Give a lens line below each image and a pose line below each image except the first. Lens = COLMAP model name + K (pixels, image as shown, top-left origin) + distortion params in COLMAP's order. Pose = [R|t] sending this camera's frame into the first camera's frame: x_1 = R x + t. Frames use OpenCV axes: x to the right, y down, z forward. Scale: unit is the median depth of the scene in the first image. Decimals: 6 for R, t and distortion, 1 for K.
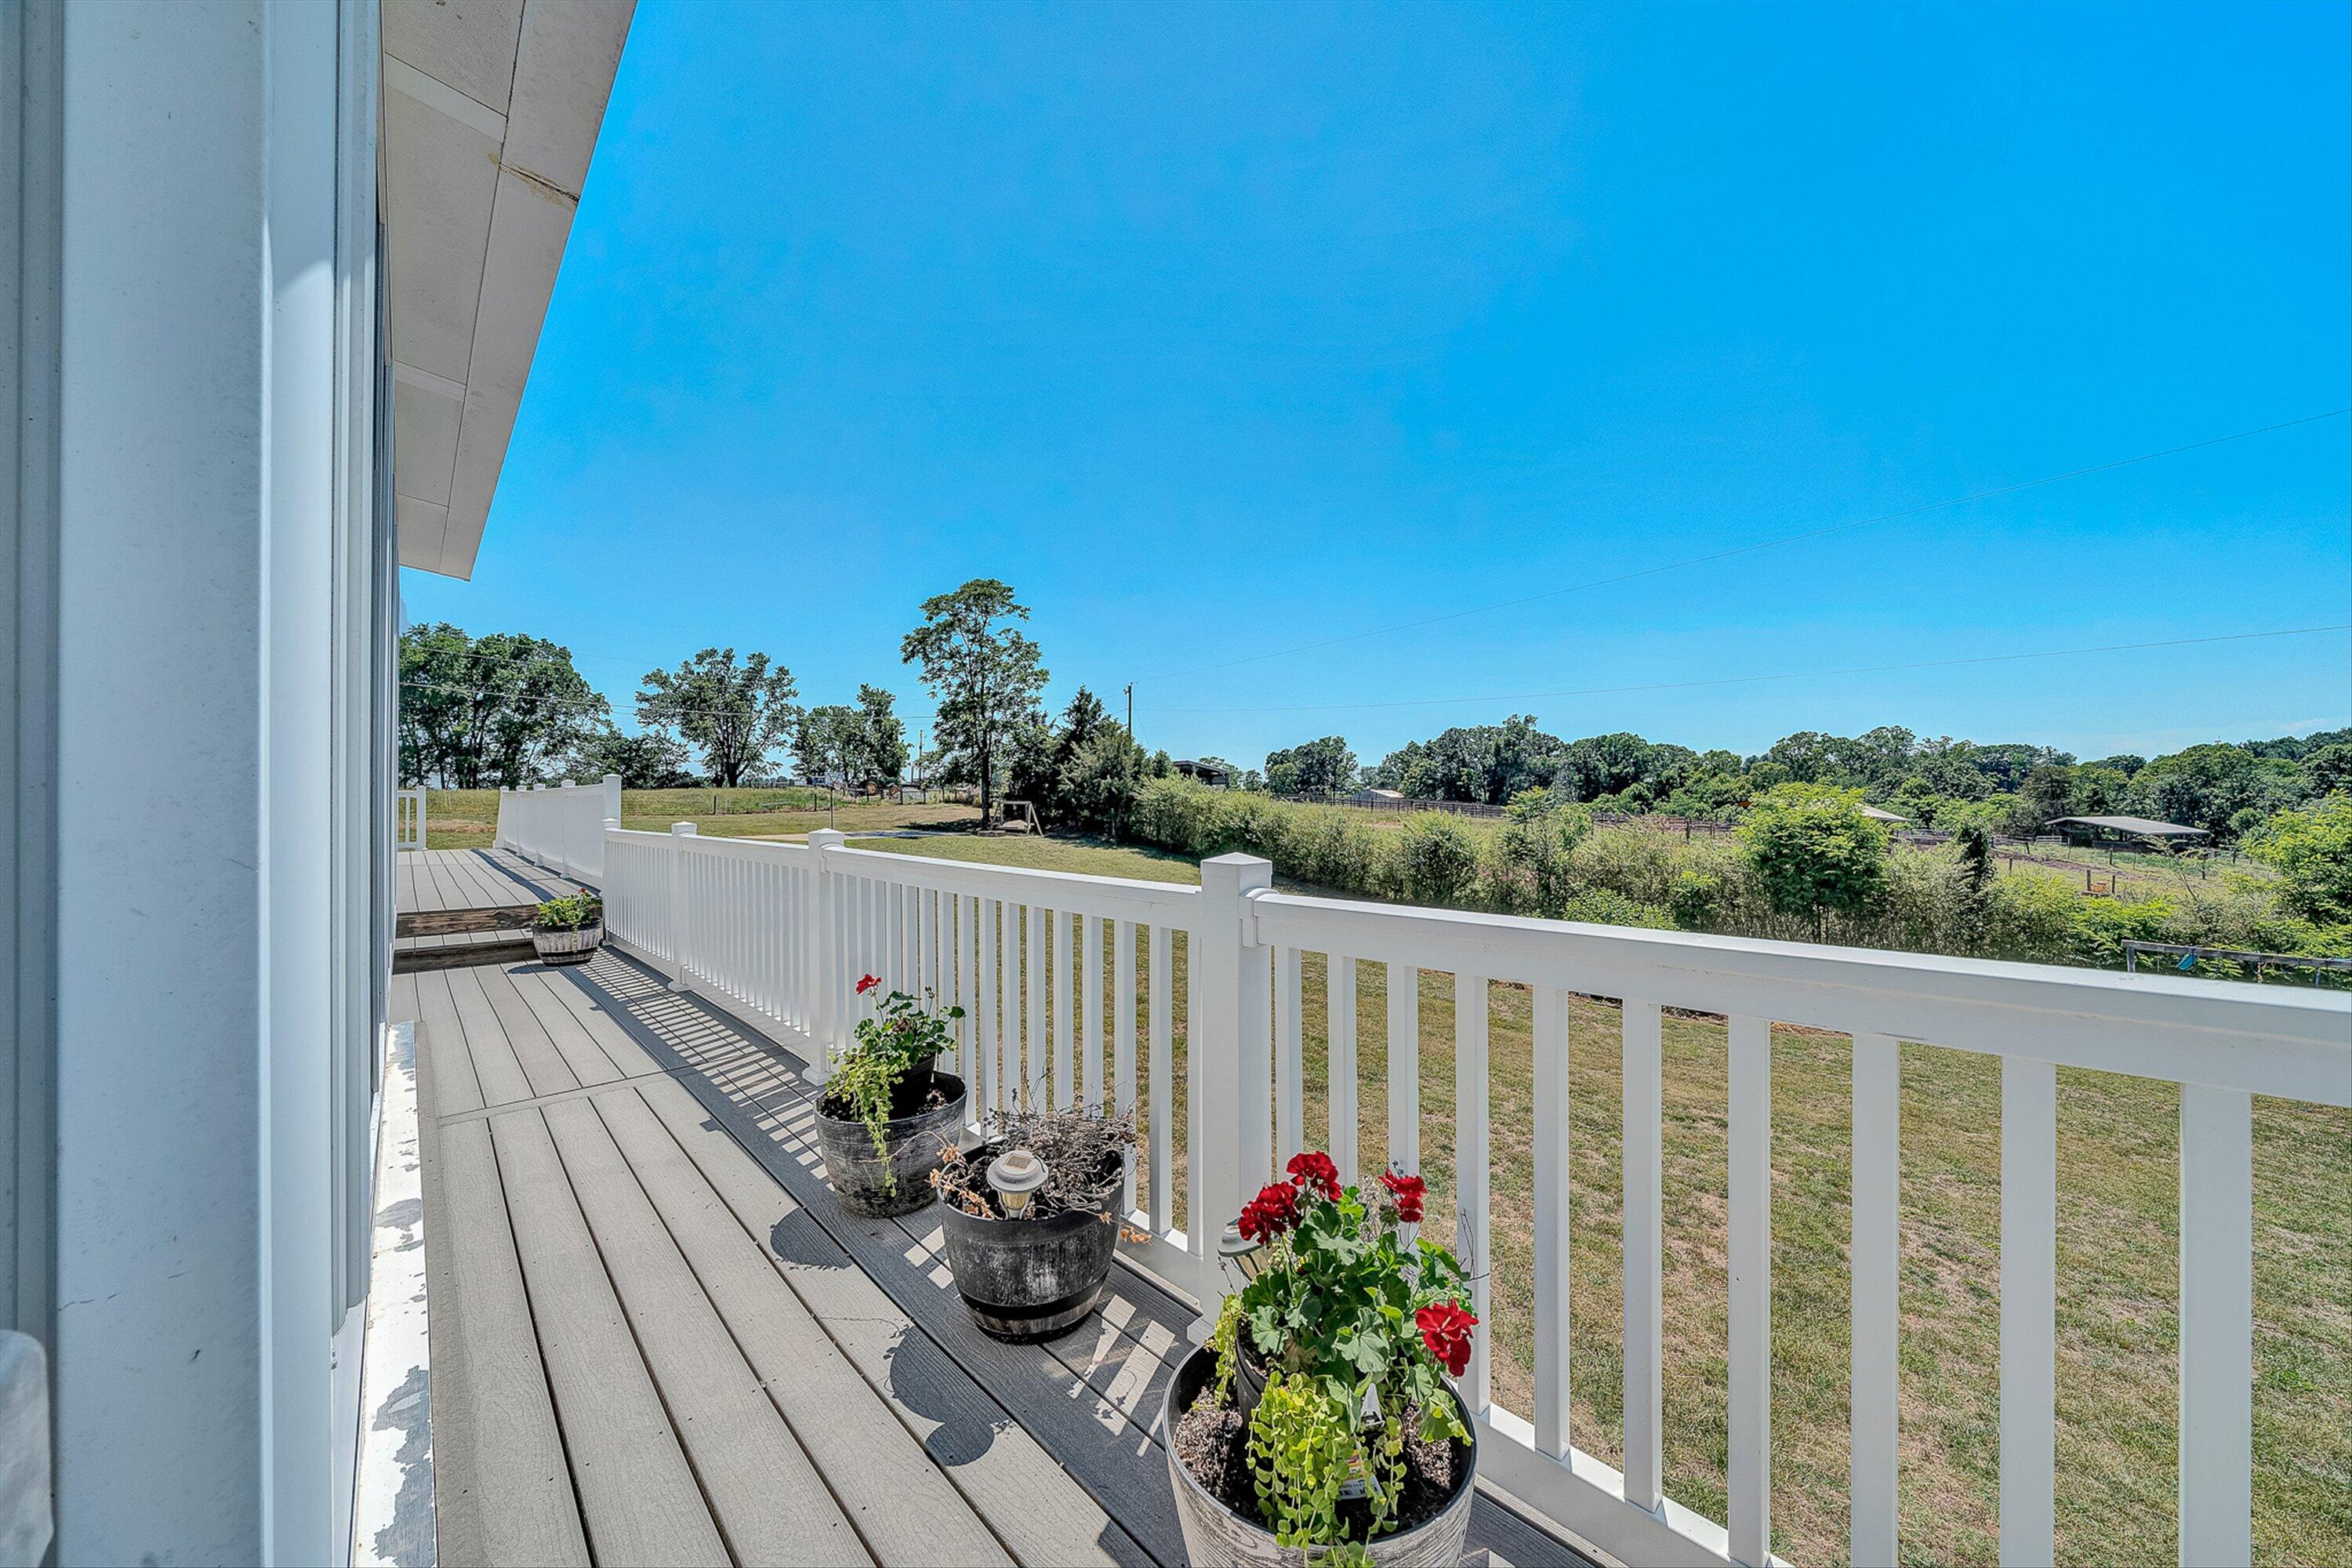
lens RADIAL K [[831.0, 0, 1181.1], [0, 831.0, 792.7], [0, 0, 1]] dist [0.001230, 0.000017]
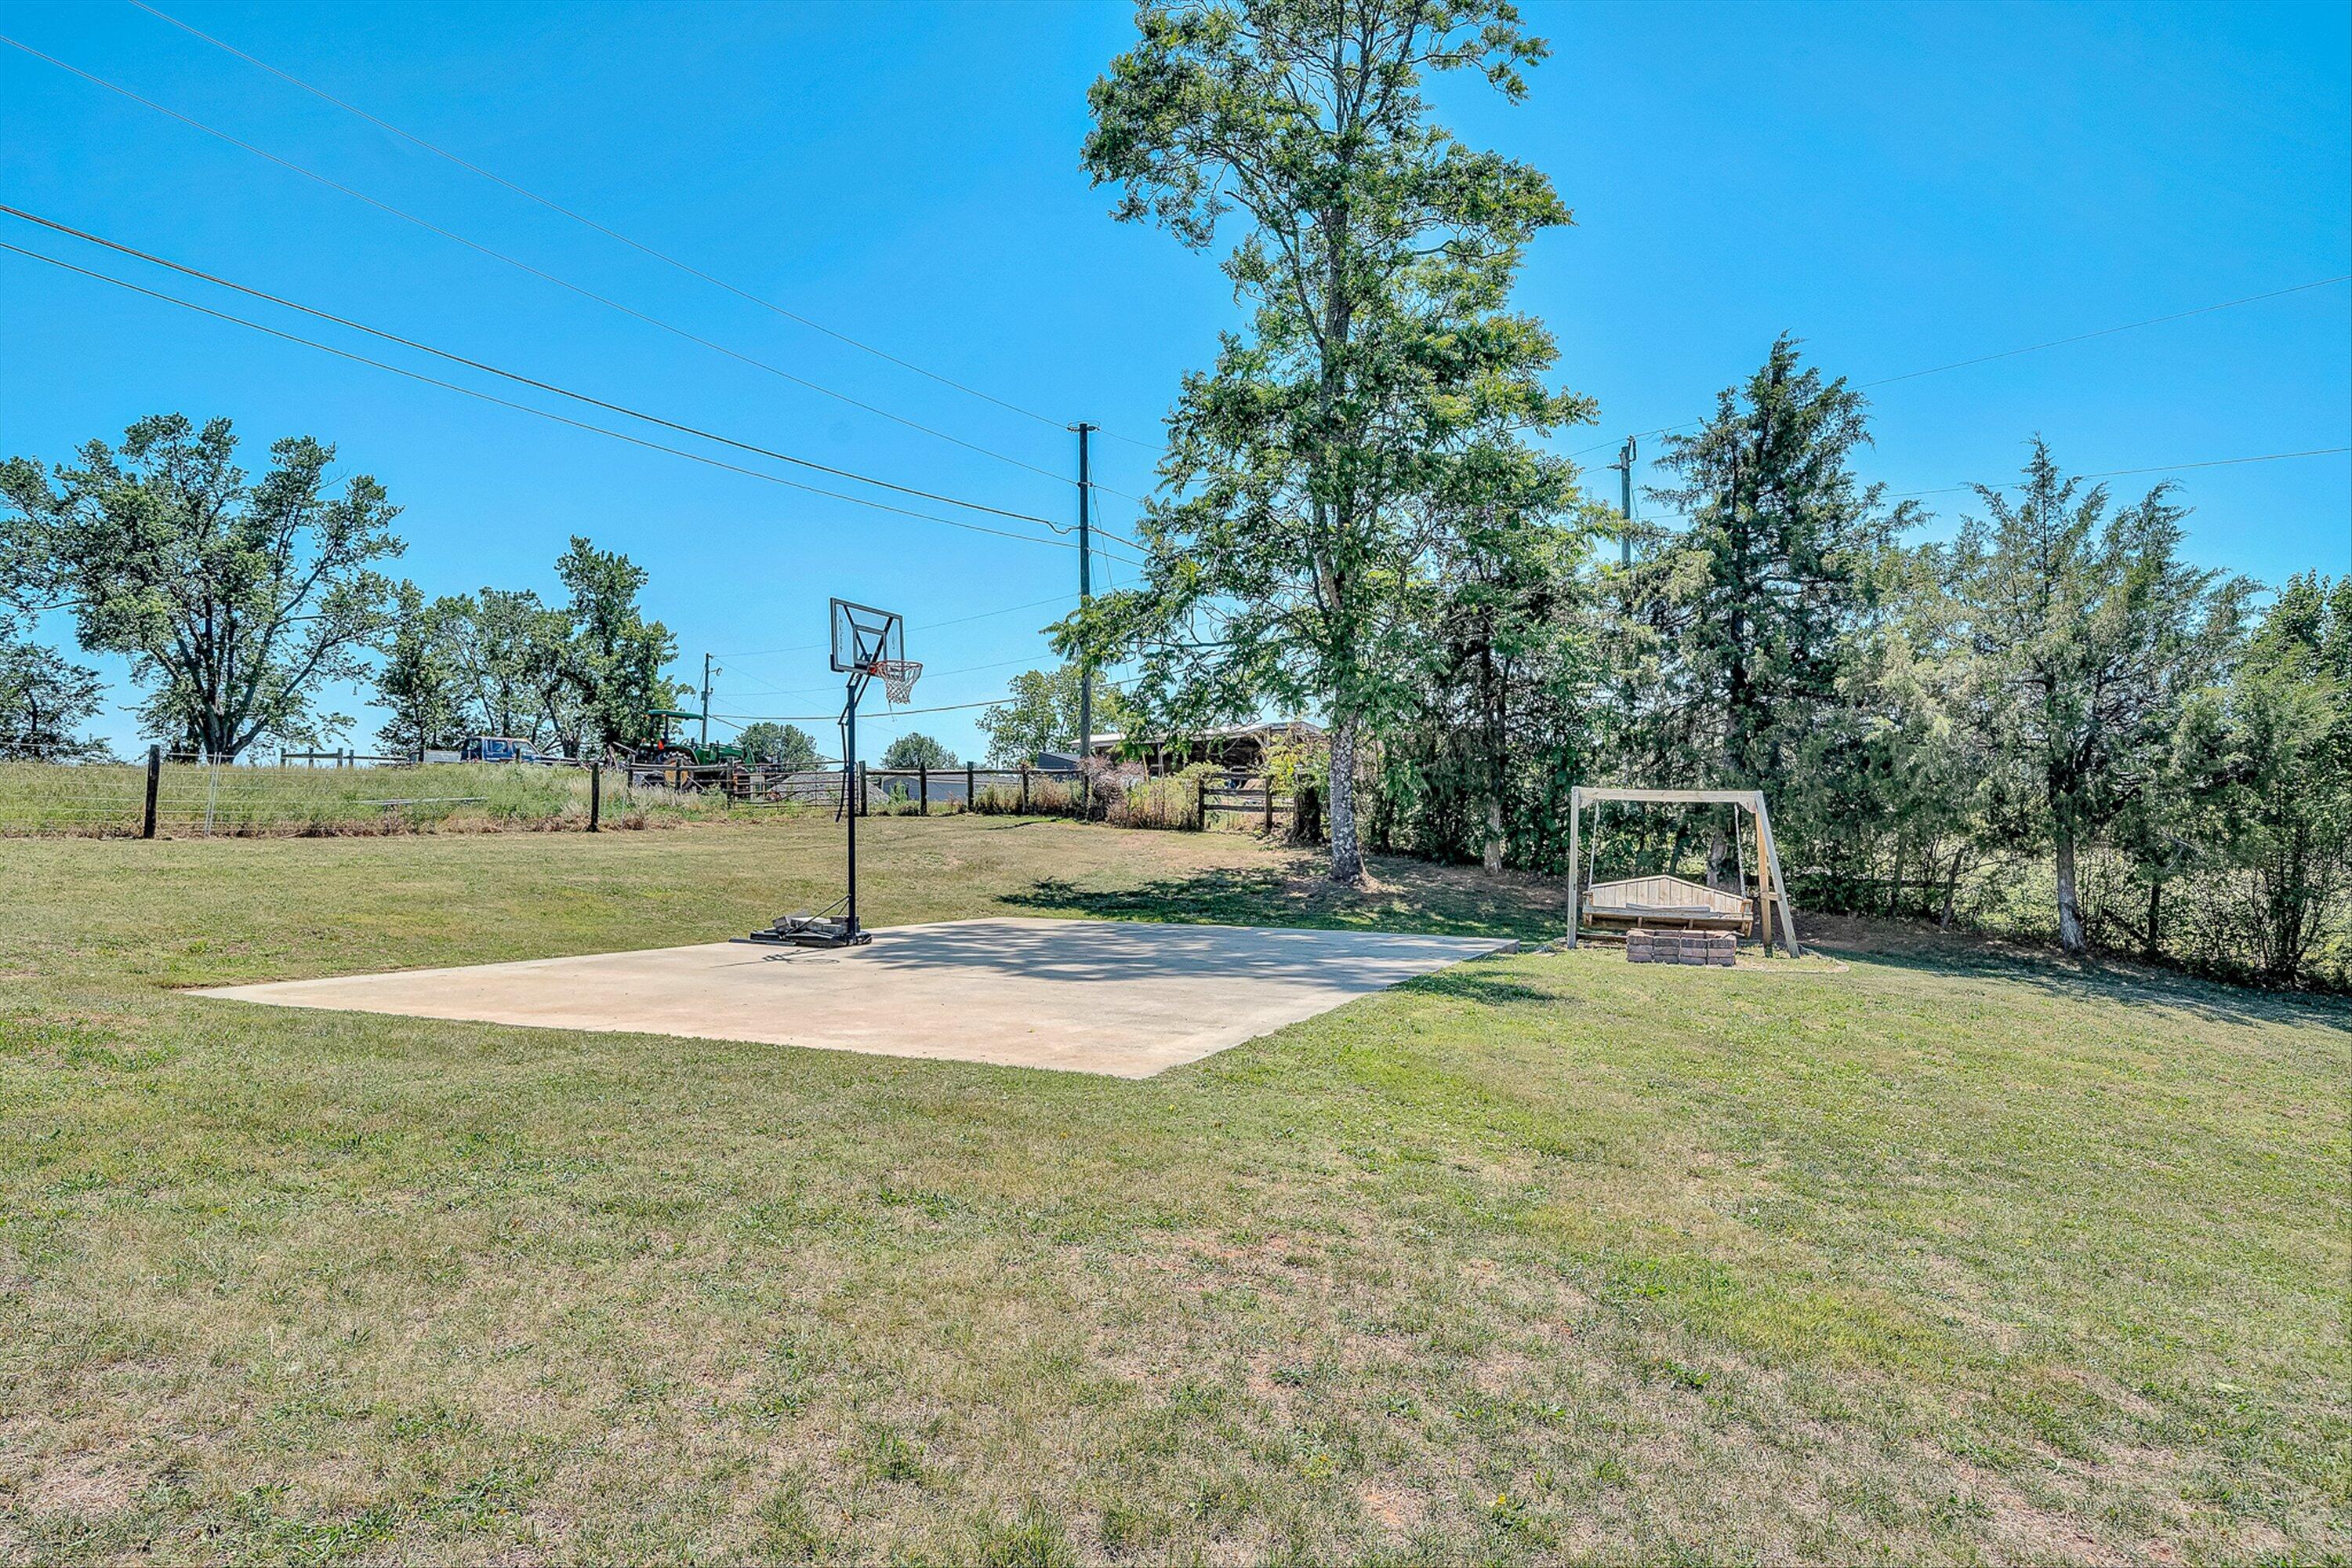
lens RADIAL K [[1280.4, 0, 1203.9], [0, 1280.4, 790.0], [0, 0, 1]] dist [-0.027448, 0.002817]
pose [[0.985010, 0.013648, 0.171956, -0.188260], [-0.009035, 0.999579, -0.027583, 0.010415], [-0.172260, 0.025616, 0.984718, 0.342556]]
